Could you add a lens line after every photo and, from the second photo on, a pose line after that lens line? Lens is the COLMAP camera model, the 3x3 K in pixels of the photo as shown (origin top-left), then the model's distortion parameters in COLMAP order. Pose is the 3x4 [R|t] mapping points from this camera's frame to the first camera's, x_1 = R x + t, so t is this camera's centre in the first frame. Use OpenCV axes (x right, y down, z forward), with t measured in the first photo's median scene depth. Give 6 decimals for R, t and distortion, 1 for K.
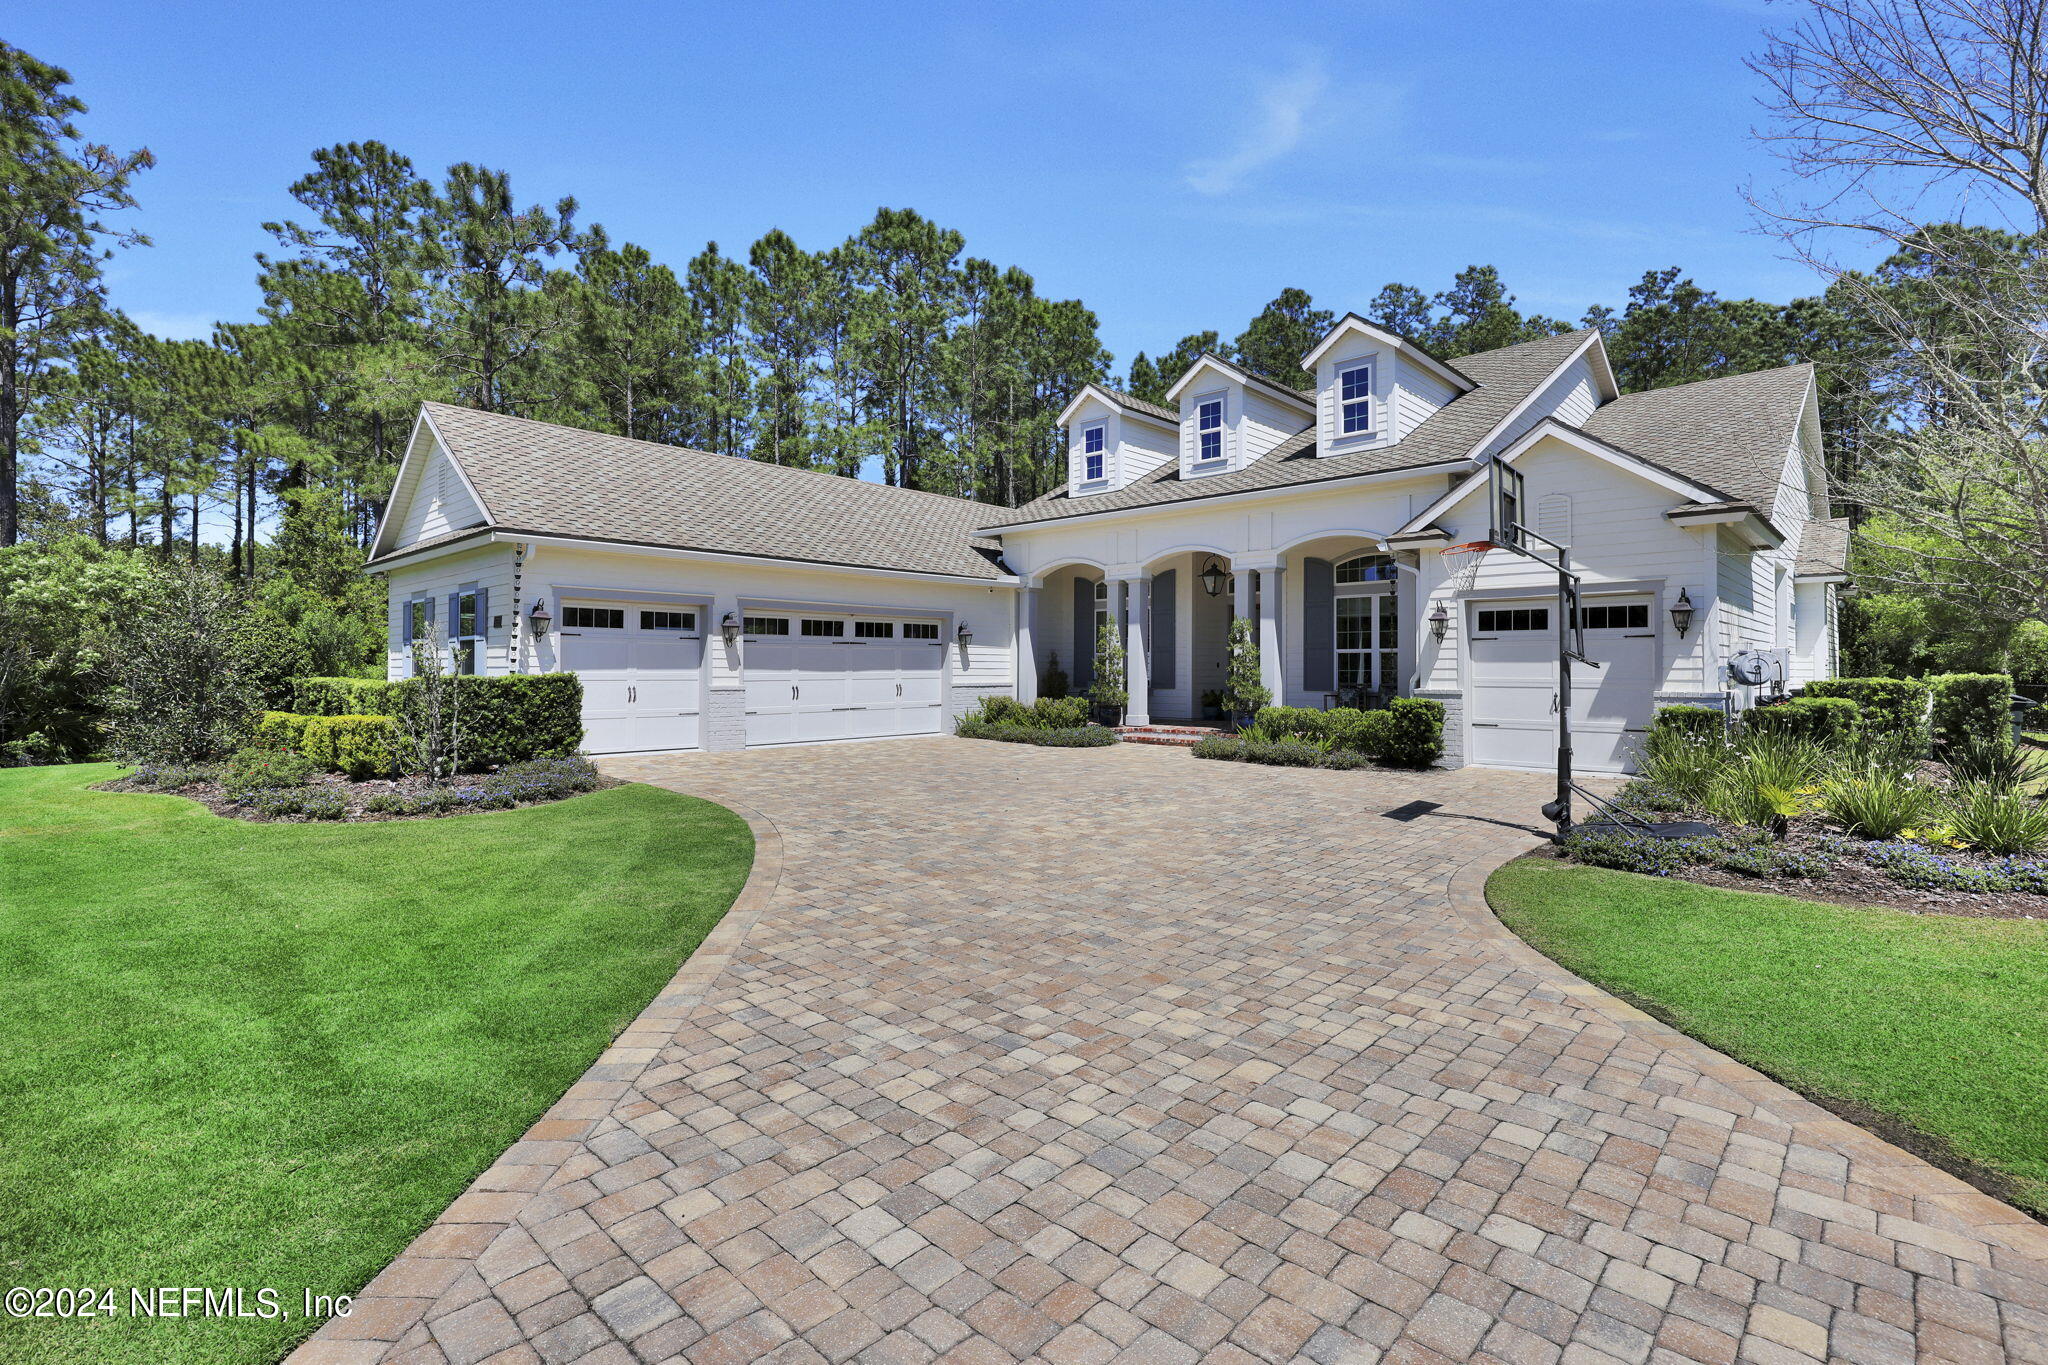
lens RADIAL K [[902.6, 0, 1033.7], [0, 902.6, 662.4], [0, 0, 1]] dist [0.003901, 0.000234]
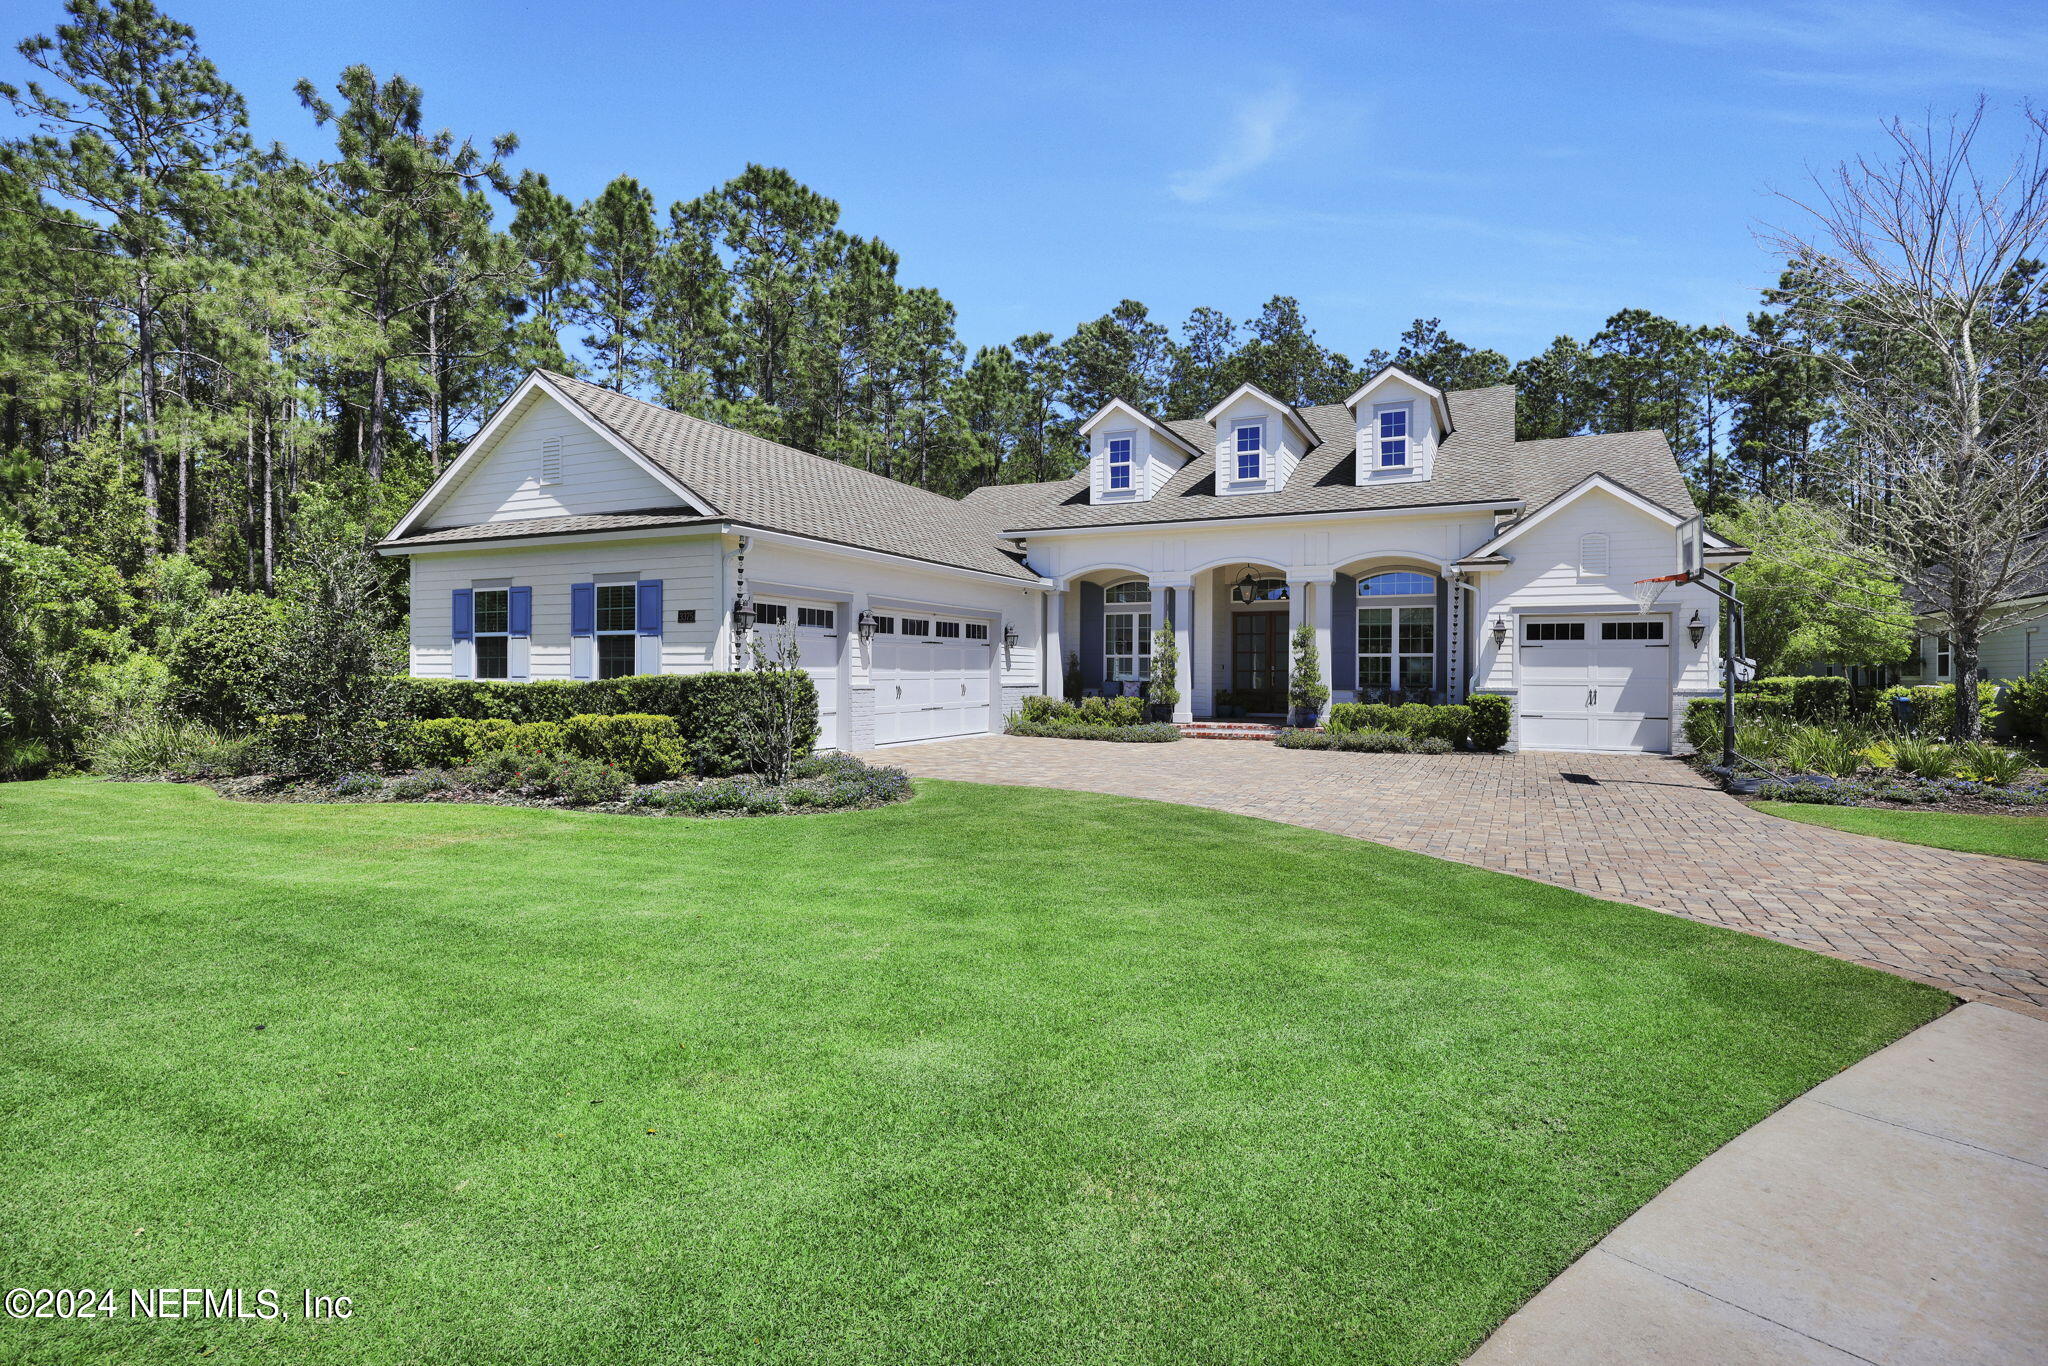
lens RADIAL K [[976.9, 0, 1018.4], [0, 976.9, 678.8], [0, 0, 1]] dist [0.003137, 0.000230]
pose [[0.956843, 0.002721, 0.290593, -0.469242], [-0.006336, 0.999914, 0.011500, 0.006209], [-0.290536, -0.012845, 0.956778, -0.064310]]
